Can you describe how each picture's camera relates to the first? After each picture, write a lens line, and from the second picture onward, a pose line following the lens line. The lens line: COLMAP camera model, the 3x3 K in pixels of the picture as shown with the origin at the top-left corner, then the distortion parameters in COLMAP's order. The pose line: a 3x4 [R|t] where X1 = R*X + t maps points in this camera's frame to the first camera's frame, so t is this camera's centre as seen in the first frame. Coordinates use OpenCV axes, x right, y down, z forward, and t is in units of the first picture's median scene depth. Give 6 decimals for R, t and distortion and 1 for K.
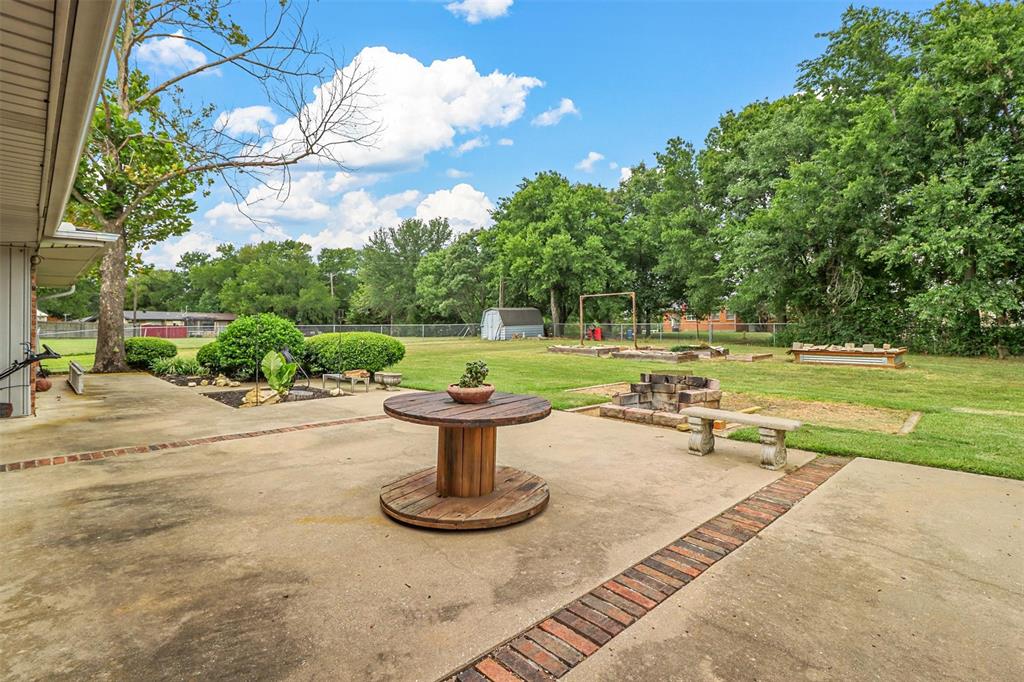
lens RADIAL K [[481.7, 0, 510.9], [0, 481.7, 337.5], [0, 0, 1]] dist [-0.002525, -0.000910]
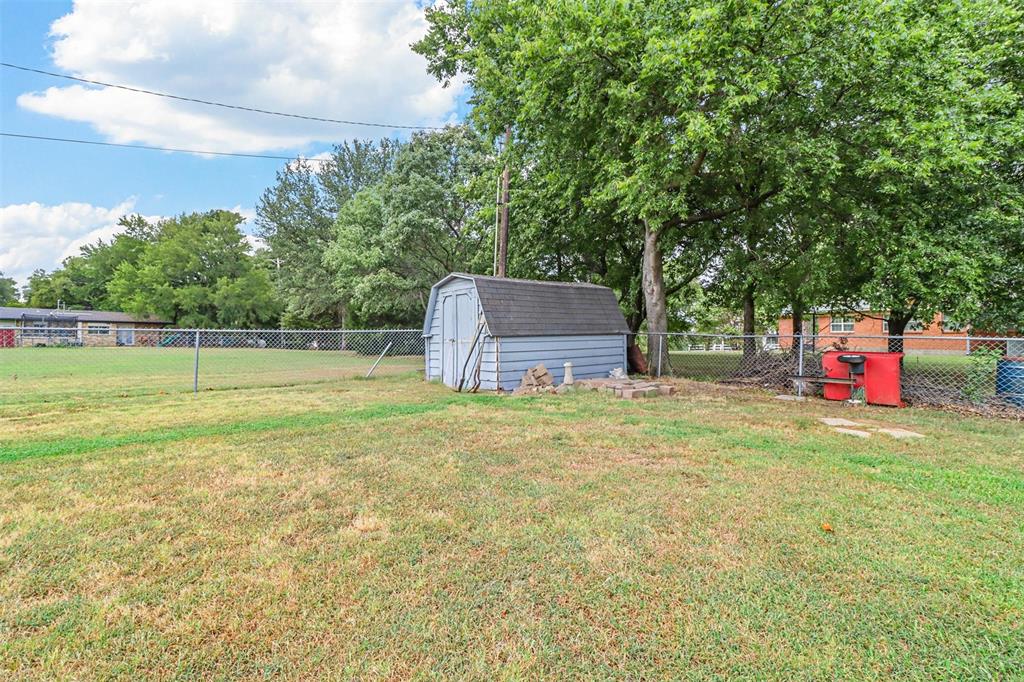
lens RADIAL K [[481.7, 0, 510.9], [0, 481.7, 337.5], [0, 0, 1]] dist [-0.002525, -0.000910]
pose [[0.998735, 0.016838, -0.047384, 0.006323], [-0.017863, 0.999614, -0.021289, -0.015362], [0.047007, 0.022108, 0.998650, 0.598404]]
